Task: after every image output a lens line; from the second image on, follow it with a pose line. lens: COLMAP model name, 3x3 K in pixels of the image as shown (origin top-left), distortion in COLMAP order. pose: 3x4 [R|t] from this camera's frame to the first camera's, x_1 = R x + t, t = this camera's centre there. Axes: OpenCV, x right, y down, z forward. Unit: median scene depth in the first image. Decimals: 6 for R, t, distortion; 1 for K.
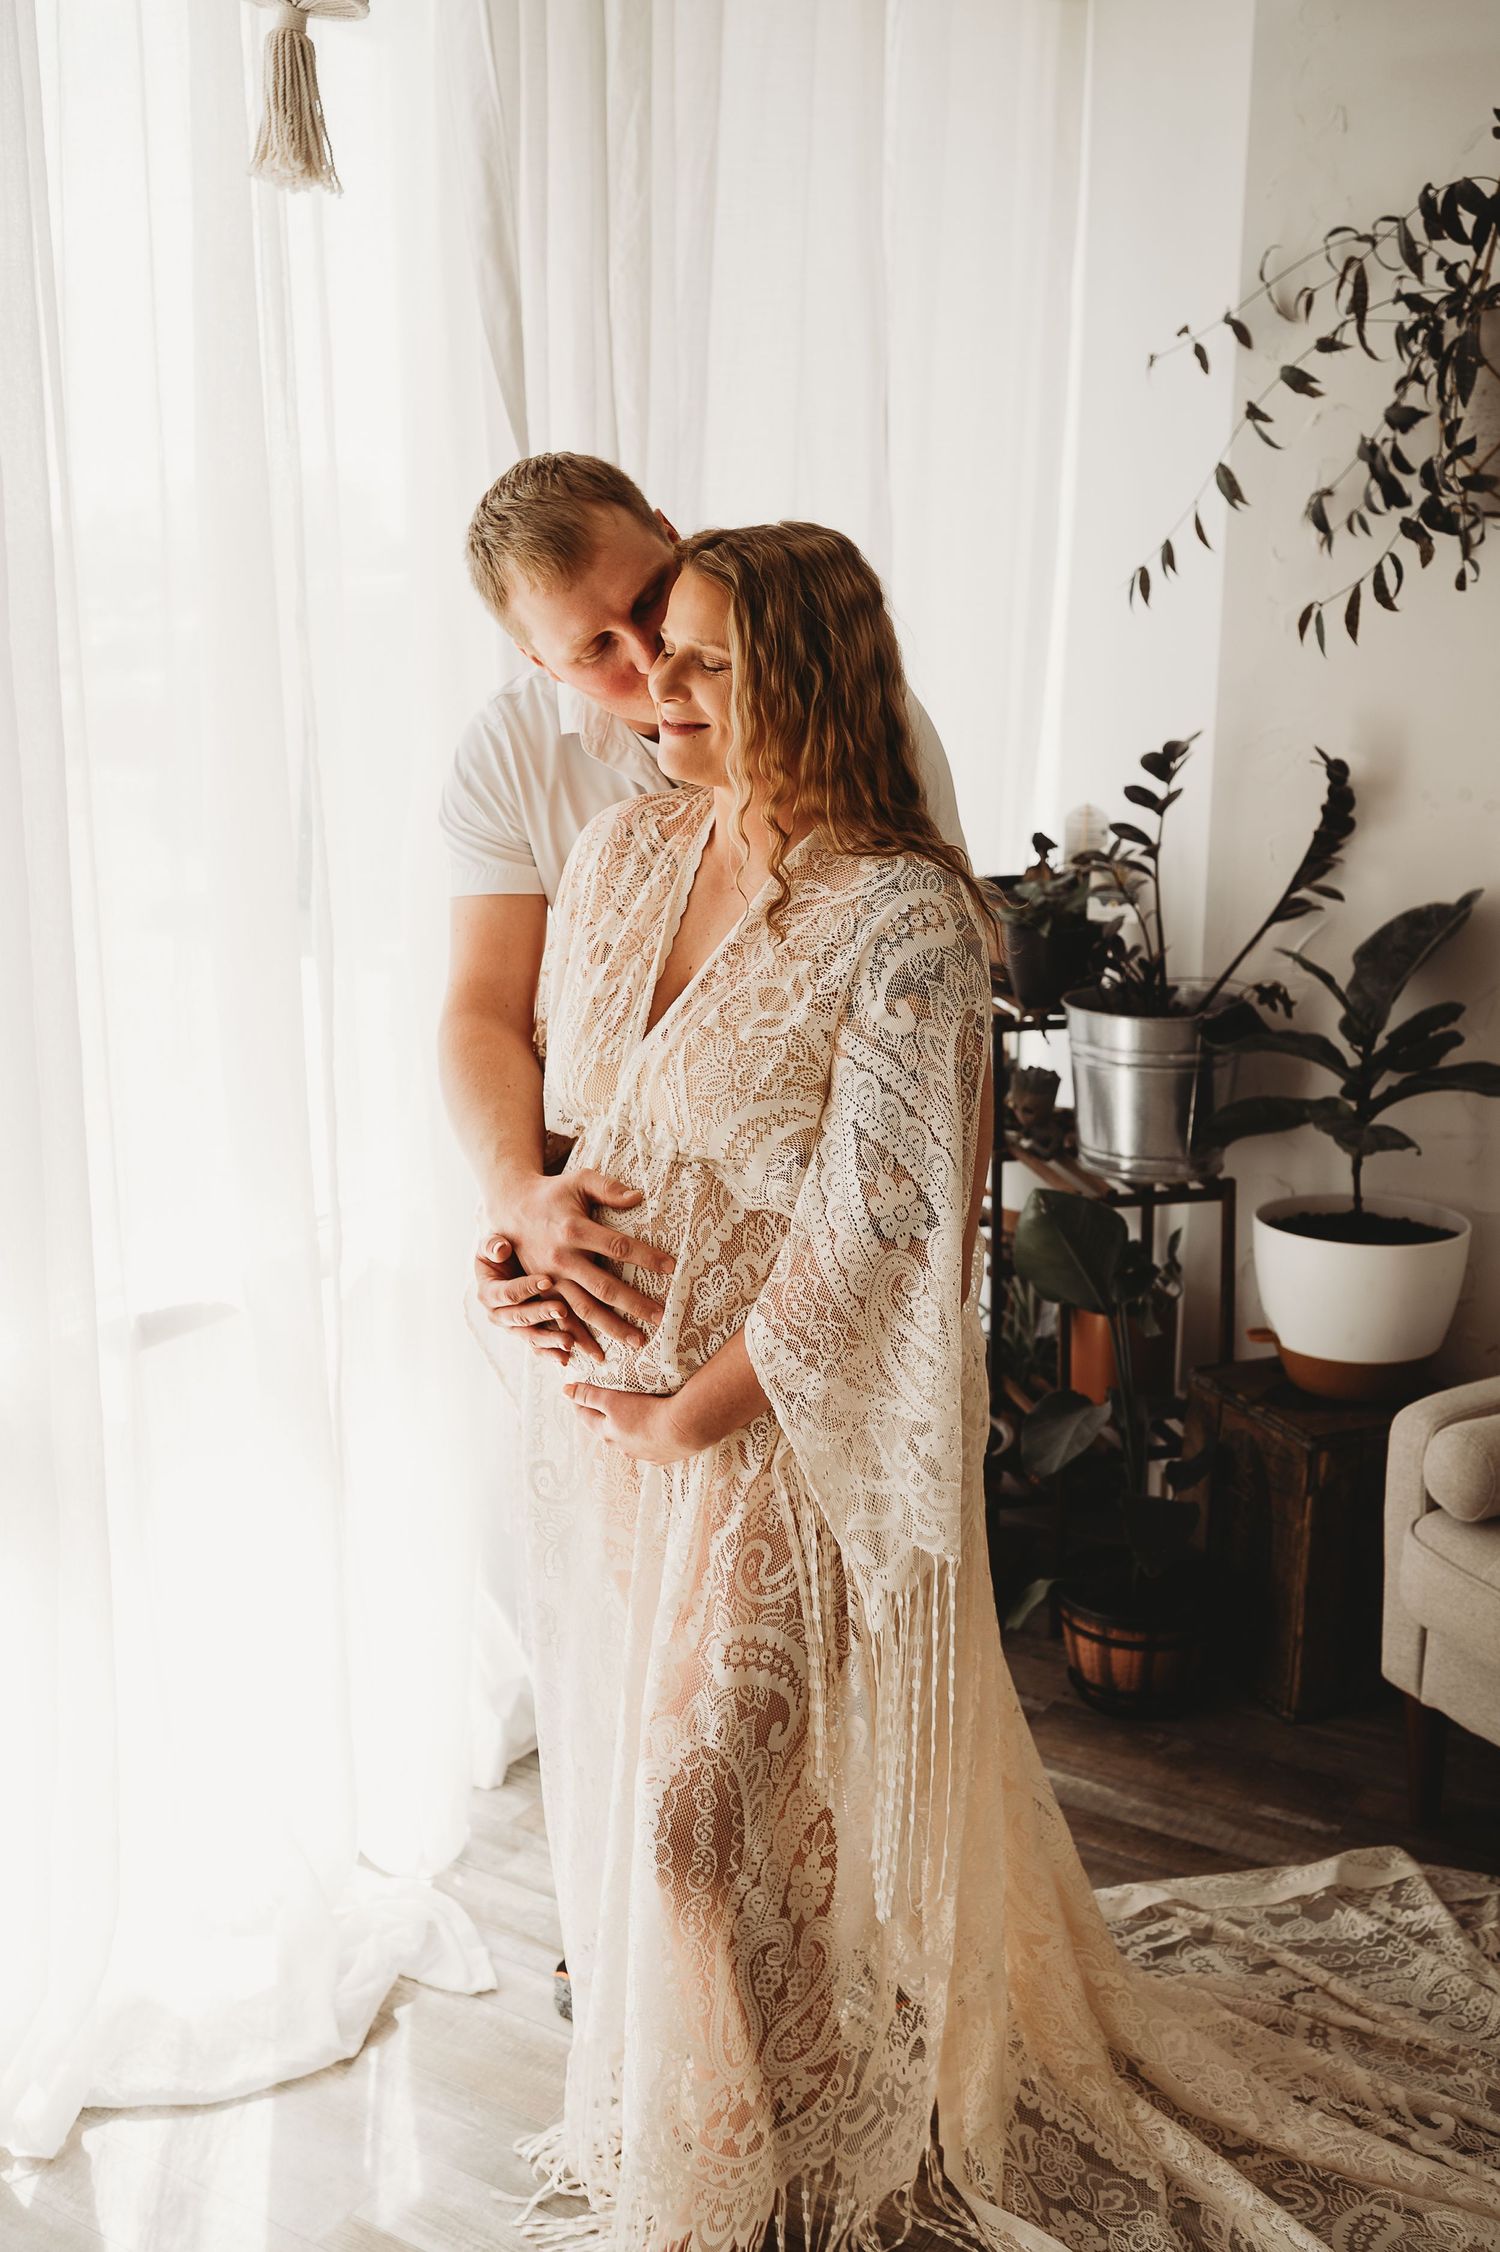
lens RADIAL K [[2130.9, 0, 738.1], [0, 2130.9, 1117.3], [0, 0, 1]] dist [-0.017217, 0.000000]
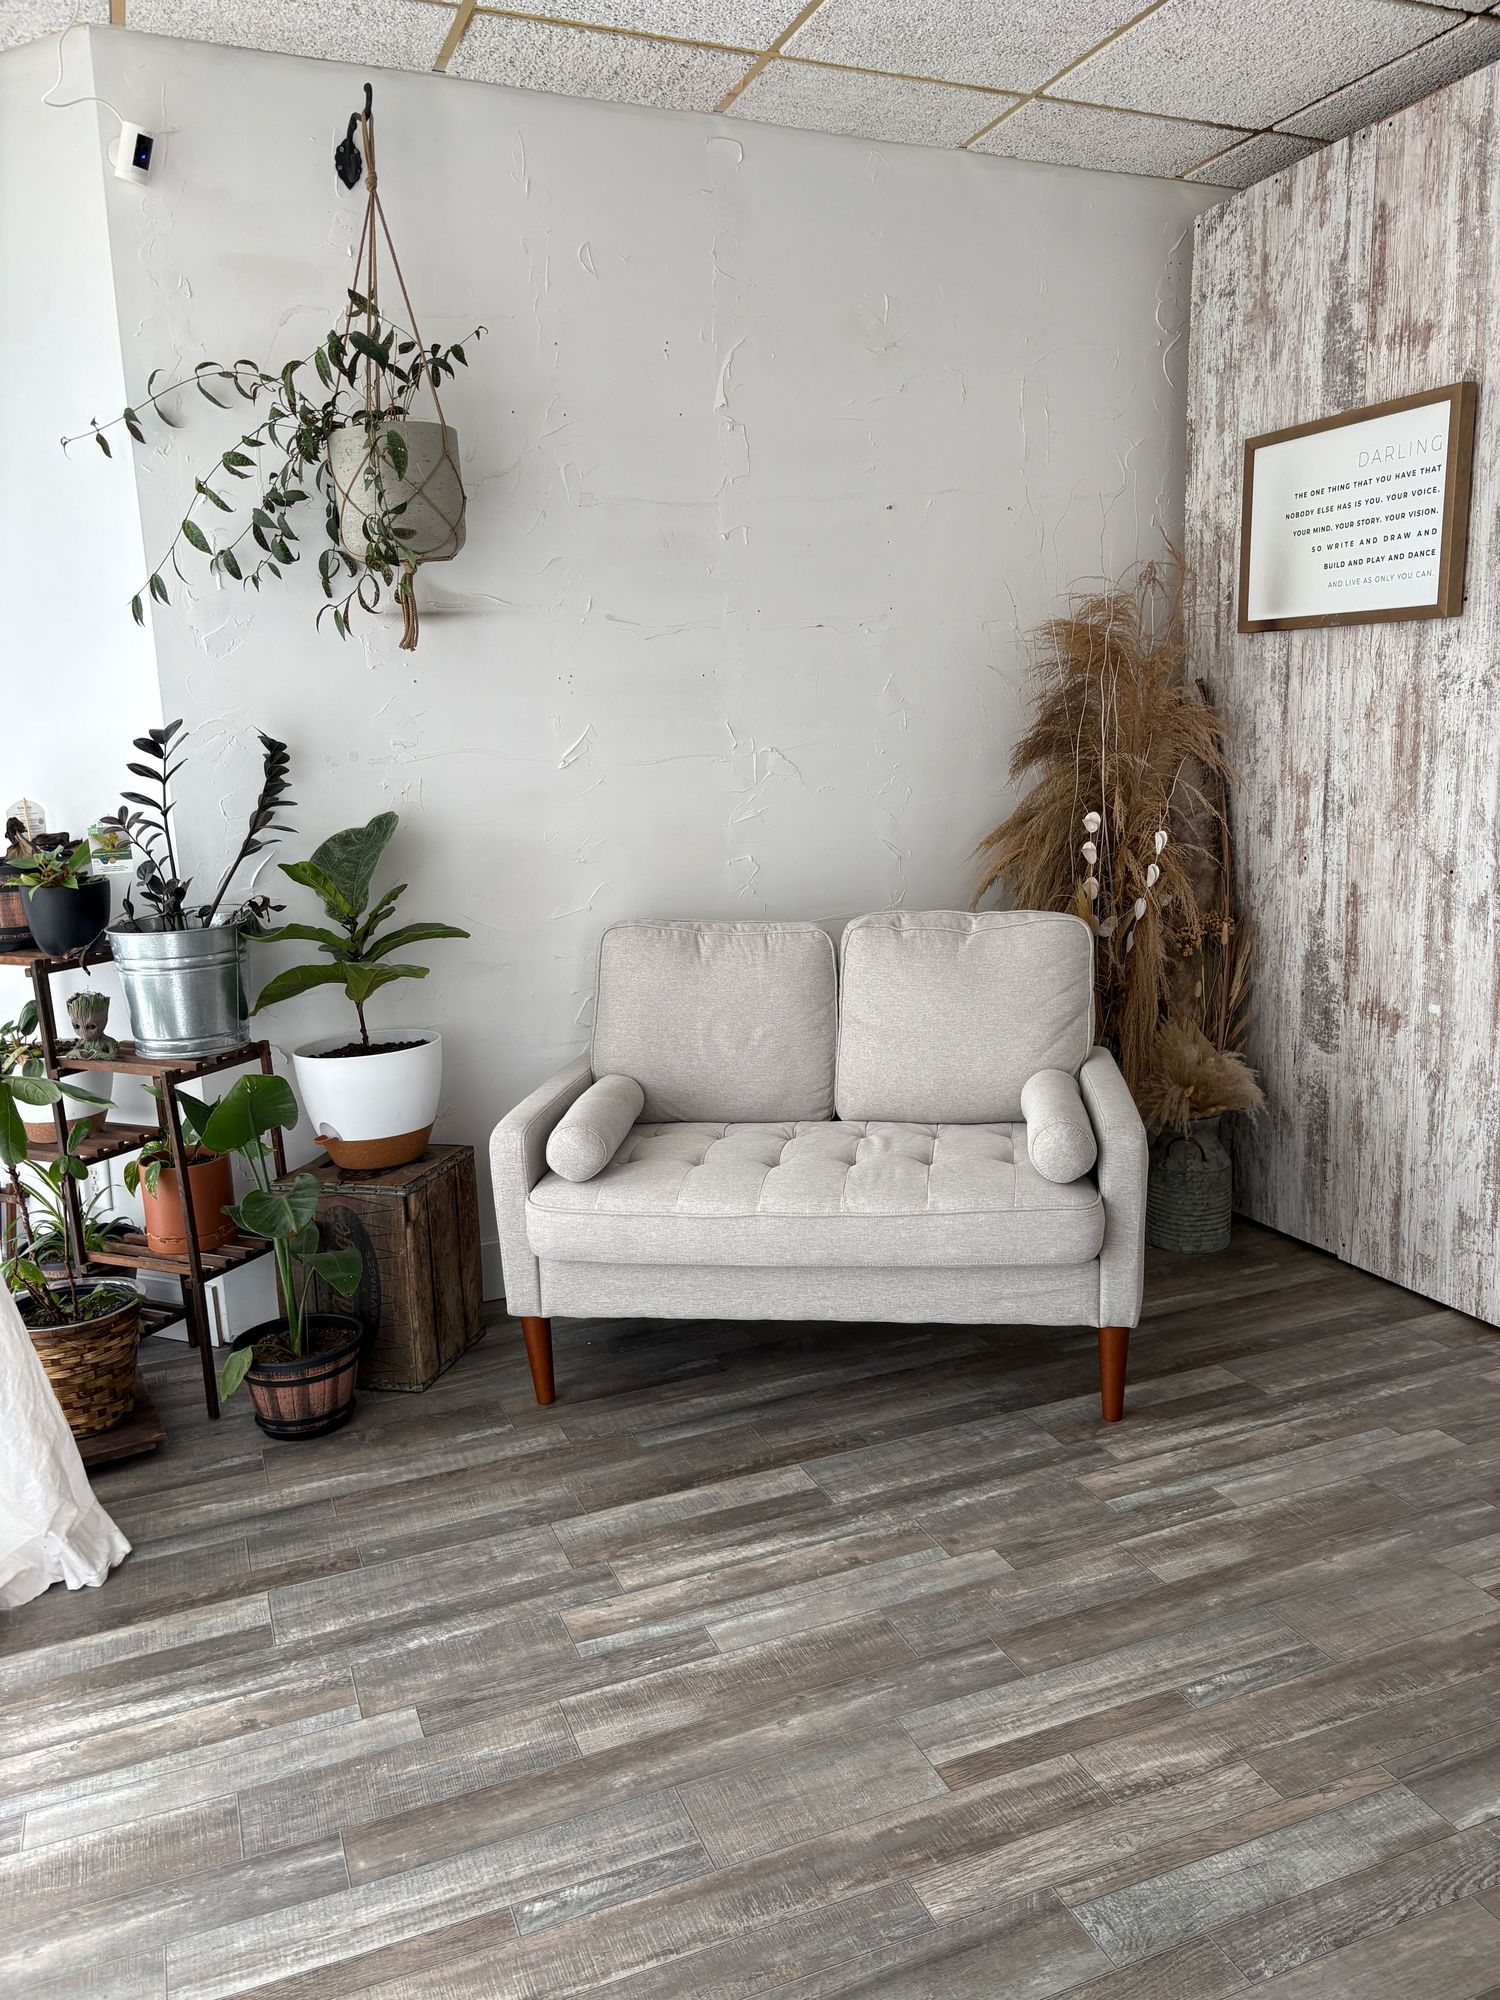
lens RADIAL K [[1514.9, 0, 735.4], [0, 1514.9, 987.6], [0, 0, 1]] dist [0.027431, -0.011613]
pose [[0.603142, -0.160204, 0.781380, -0.362761], [0.230051, 0.972932, 0.021902, 0.046243], [-0.763738, 0.166547, 0.623671, 0.155074]]
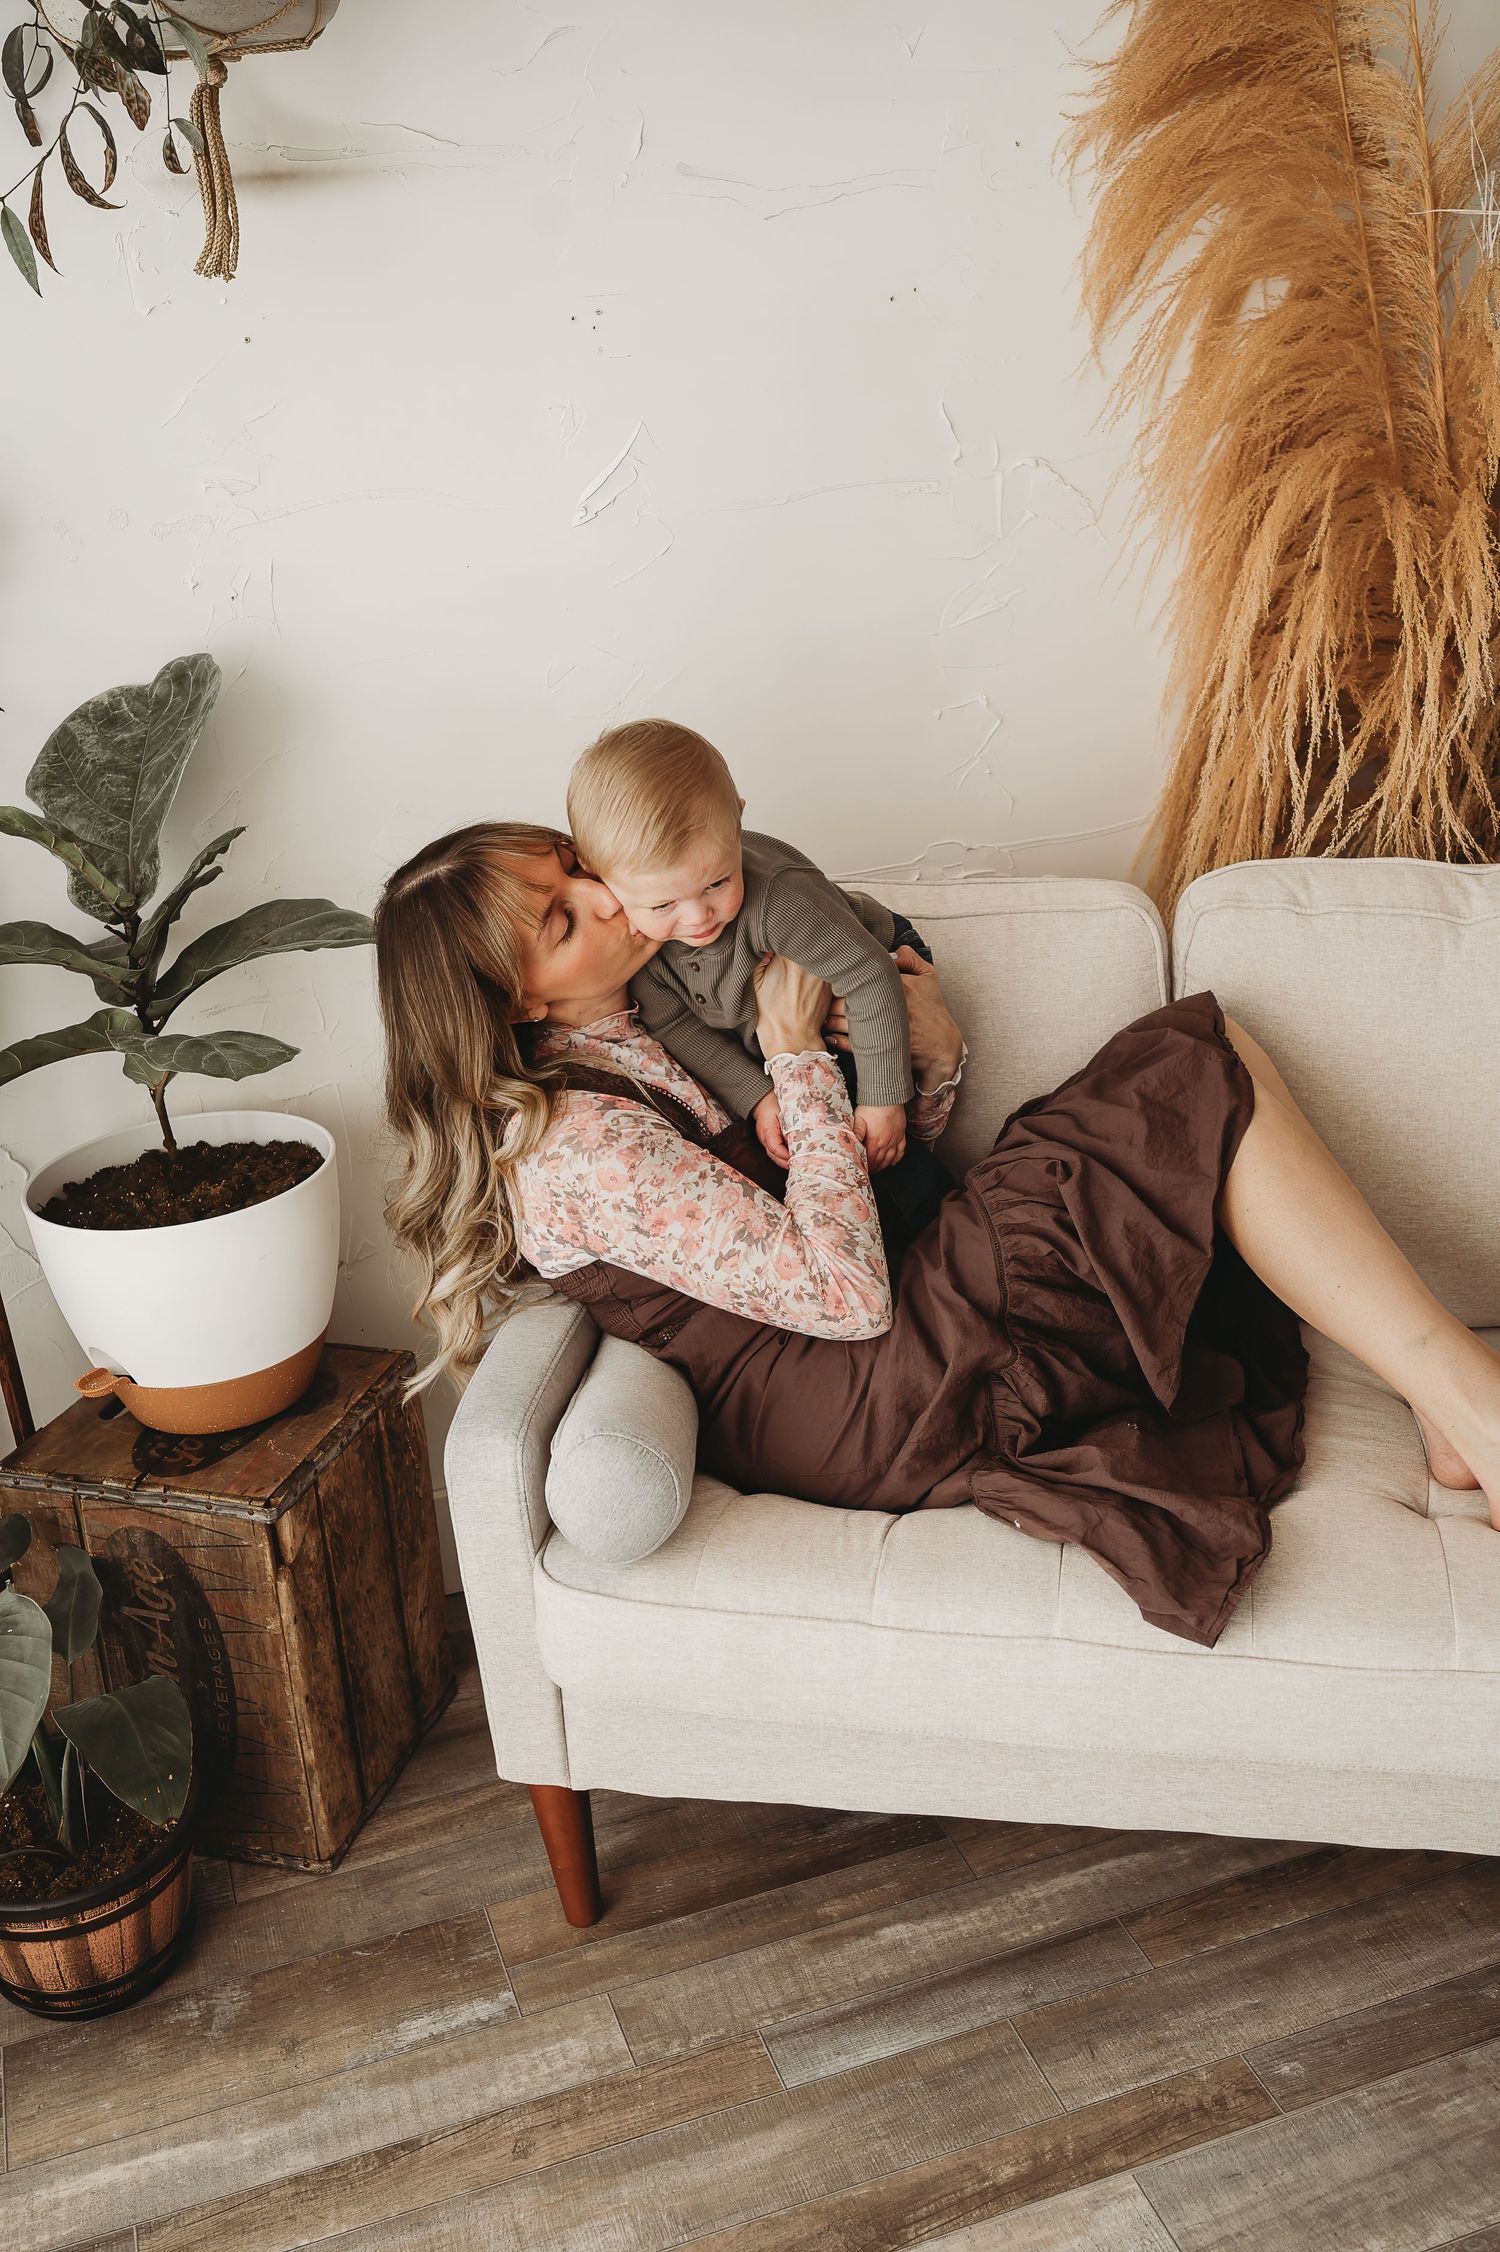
lens RADIAL K [[2130.9, 0, 740.8], [0, 2130.9, 1126.5], [0, 0, 1]] dist [-0.017217, 0.000000]
pose [[0.631061, -0.325238, 0.704260, -0.069325], [0.235390, 0.945343, 0.225651, -0.076326], [-0.739157, 0.023376, 0.673127, 0.412615]]
